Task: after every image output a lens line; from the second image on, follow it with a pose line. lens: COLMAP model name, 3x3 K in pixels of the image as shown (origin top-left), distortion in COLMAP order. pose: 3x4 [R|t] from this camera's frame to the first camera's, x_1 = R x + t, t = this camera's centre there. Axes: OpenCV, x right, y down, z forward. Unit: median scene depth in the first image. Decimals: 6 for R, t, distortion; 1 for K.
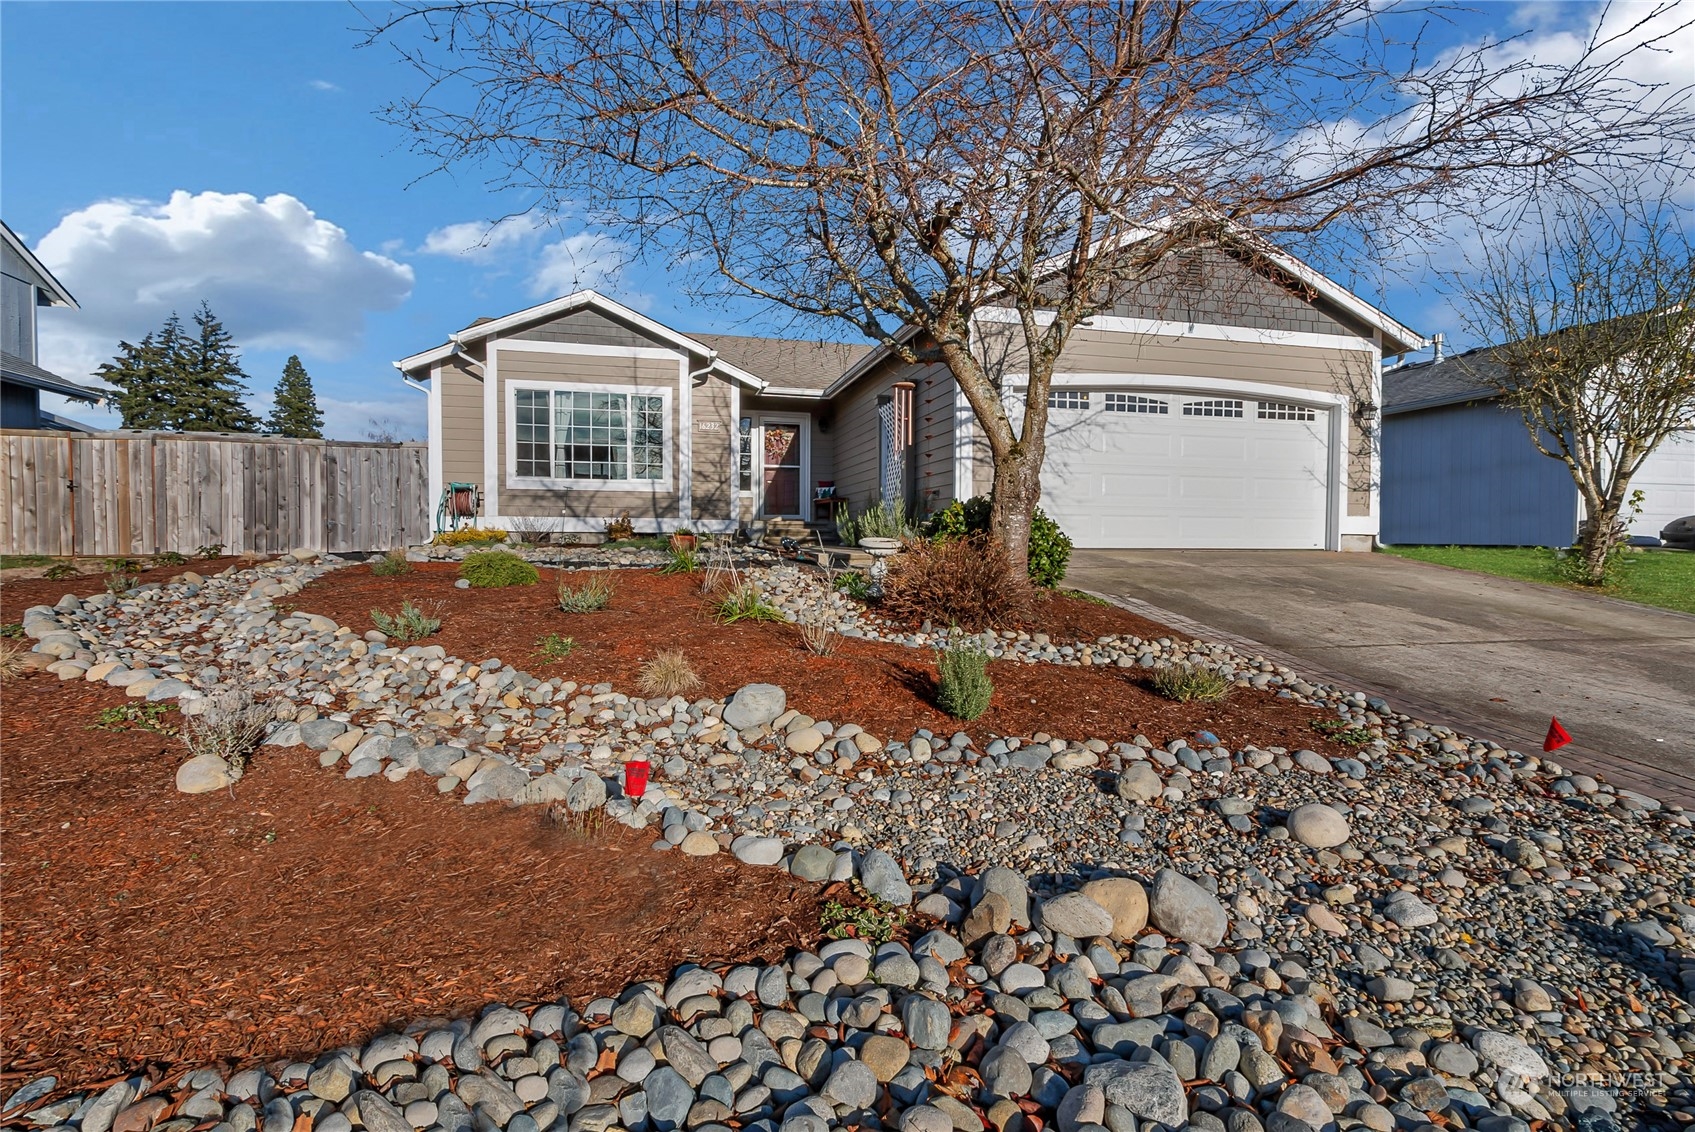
lens RADIAL K [[786.1, 0, 842.2], [0, 786.1, 549.9], [0, 0, 1]] dist [0.002255, -0.000028]
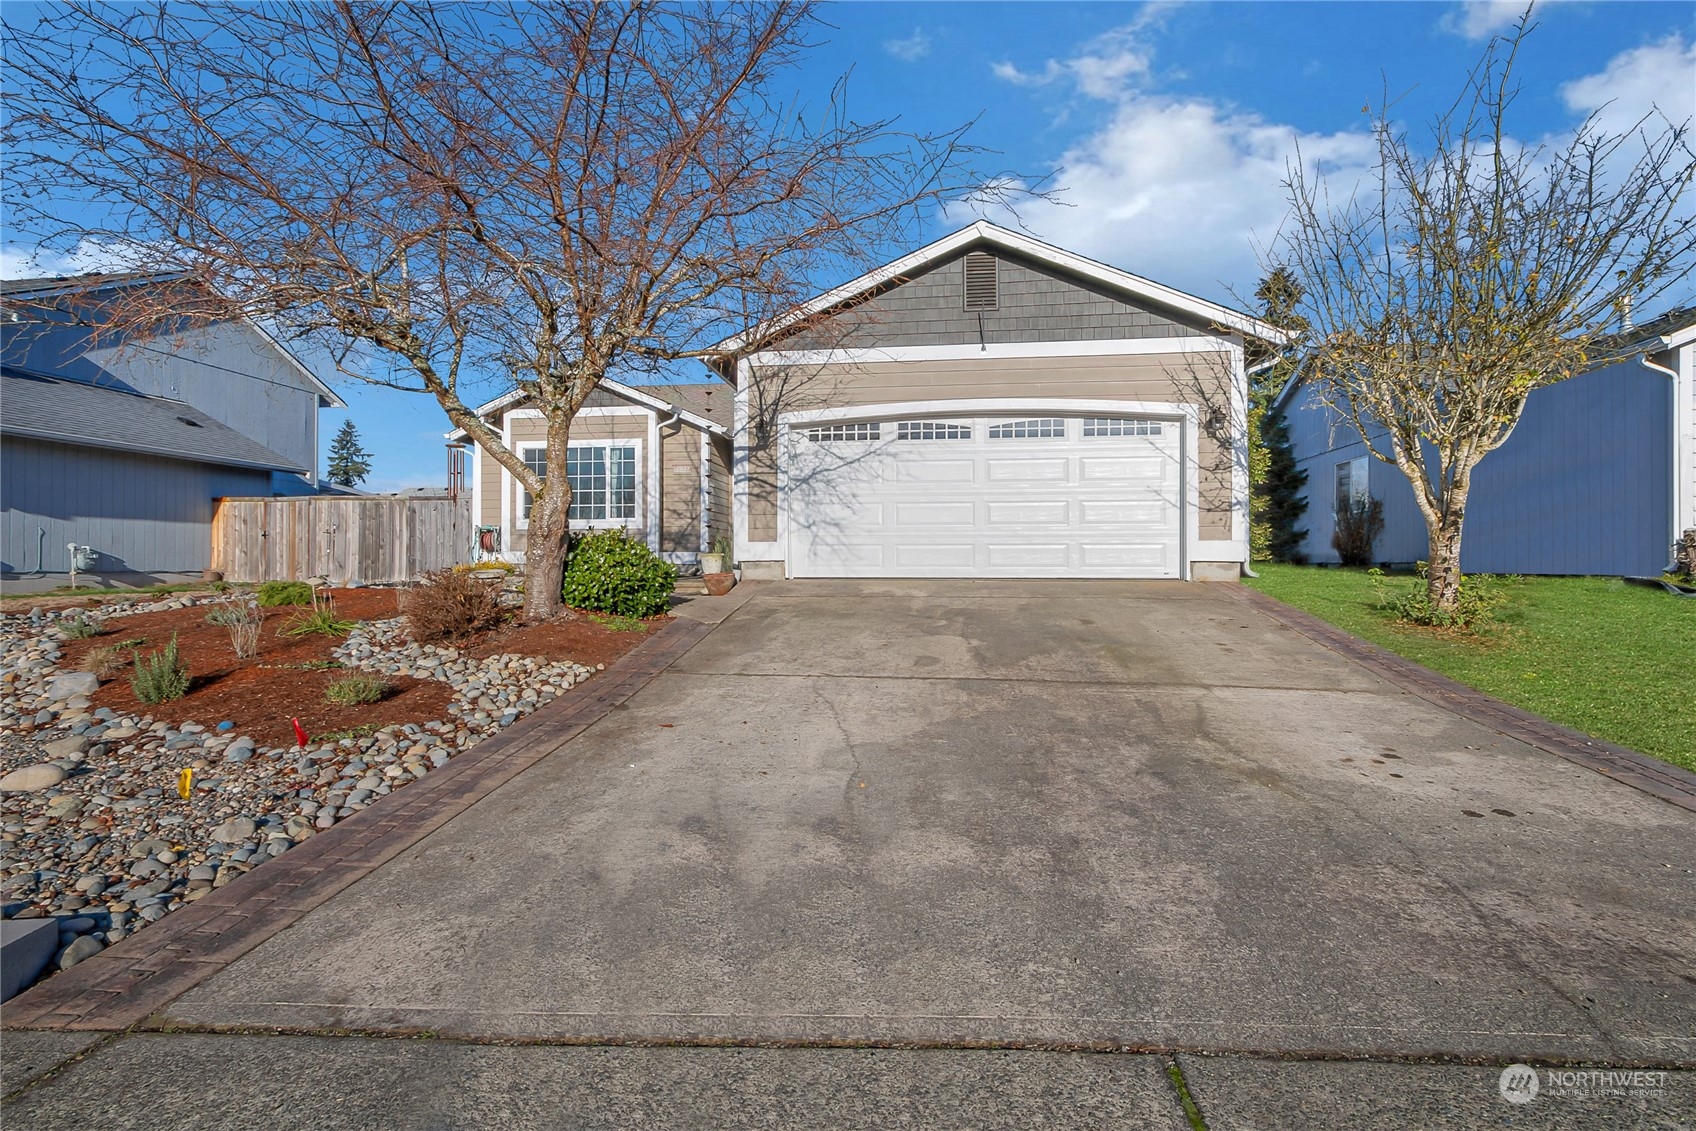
lens RADIAL K [[787.5, 0, 847.7], [0, 787.5, 546.1], [0, 0, 1]] dist [0.000925, 0.000683]
pose [[0.931234, -0.014928, -0.364116, 0.507944], [-0.000070, 0.999153, -0.041141, -0.000764], [0.364422, 0.038337, 0.930444, 0.039885]]
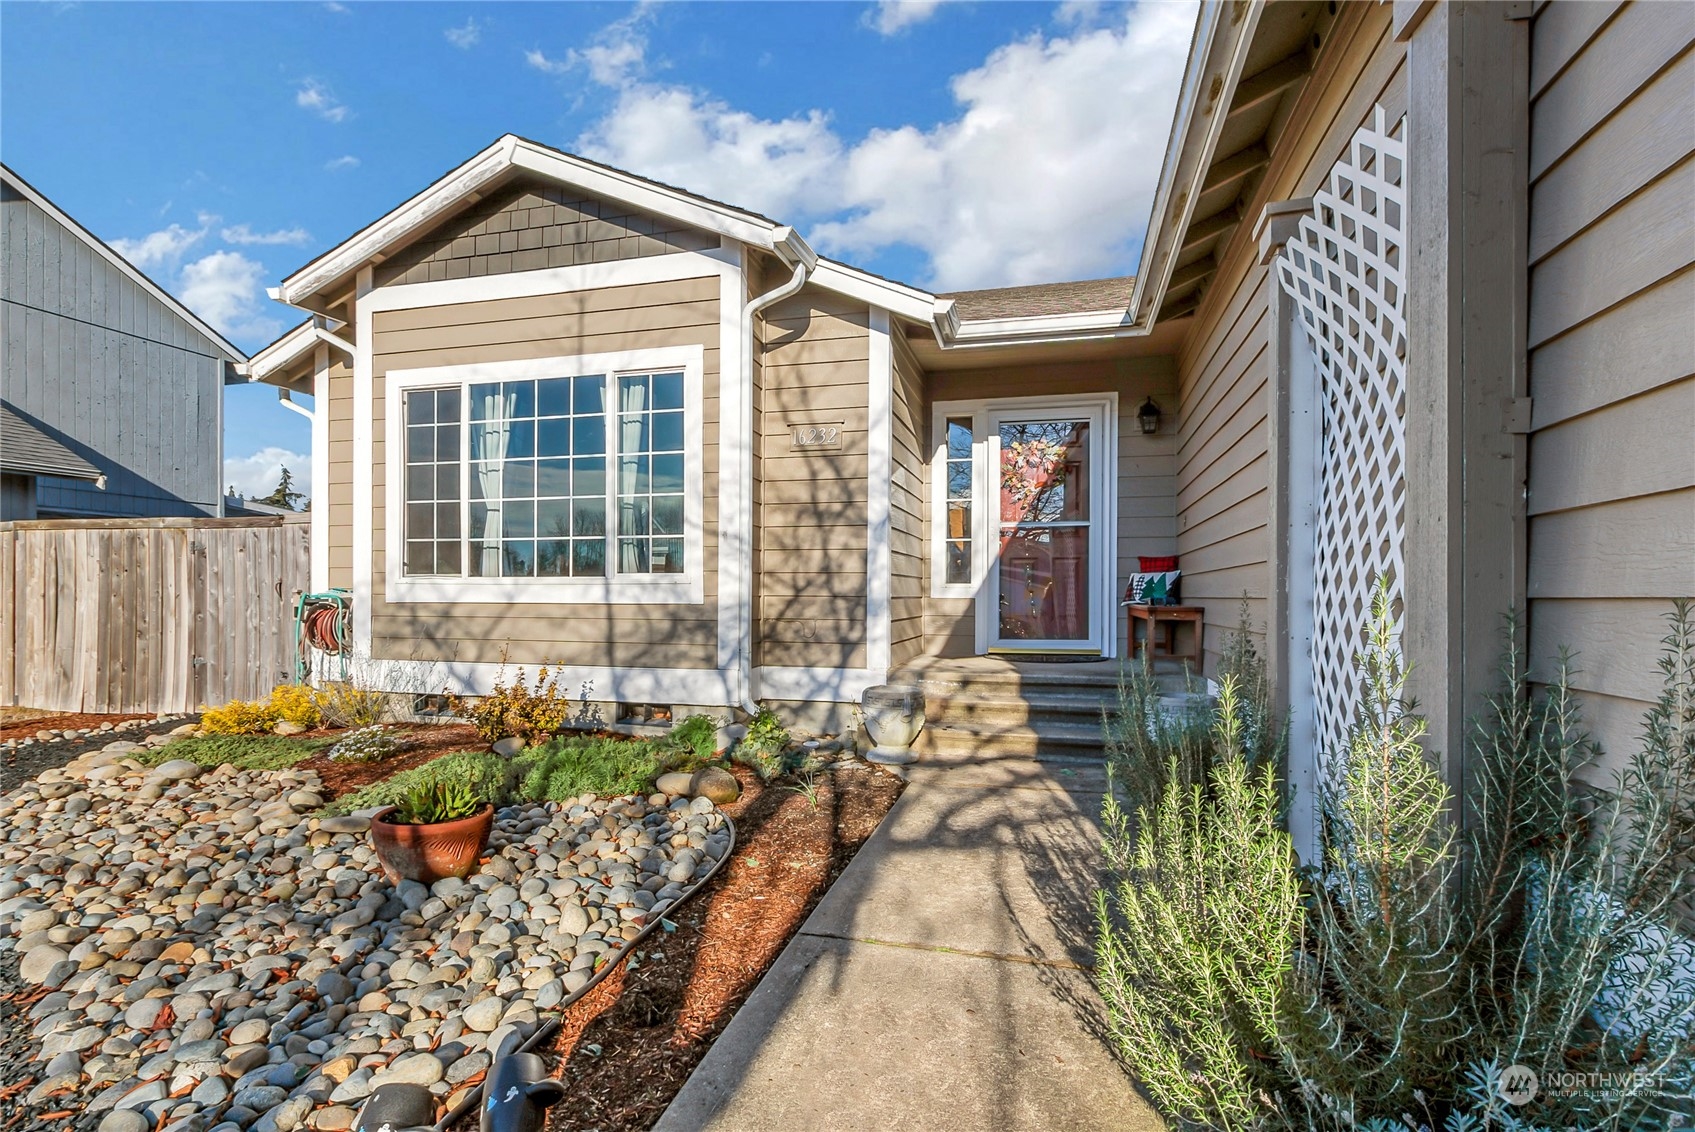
lens RADIAL K [[815.8, 0, 842.1], [0, 815.8, 590.7], [0, 0, 1]] dist [0.000661, -0.000283]
pose [[0.876792, -0.005412, -0.480840, 0.048501], [-0.005400, 0.999763, -0.021099, -0.075754], [0.480840, 0.021096, 0.876554, 0.702394]]
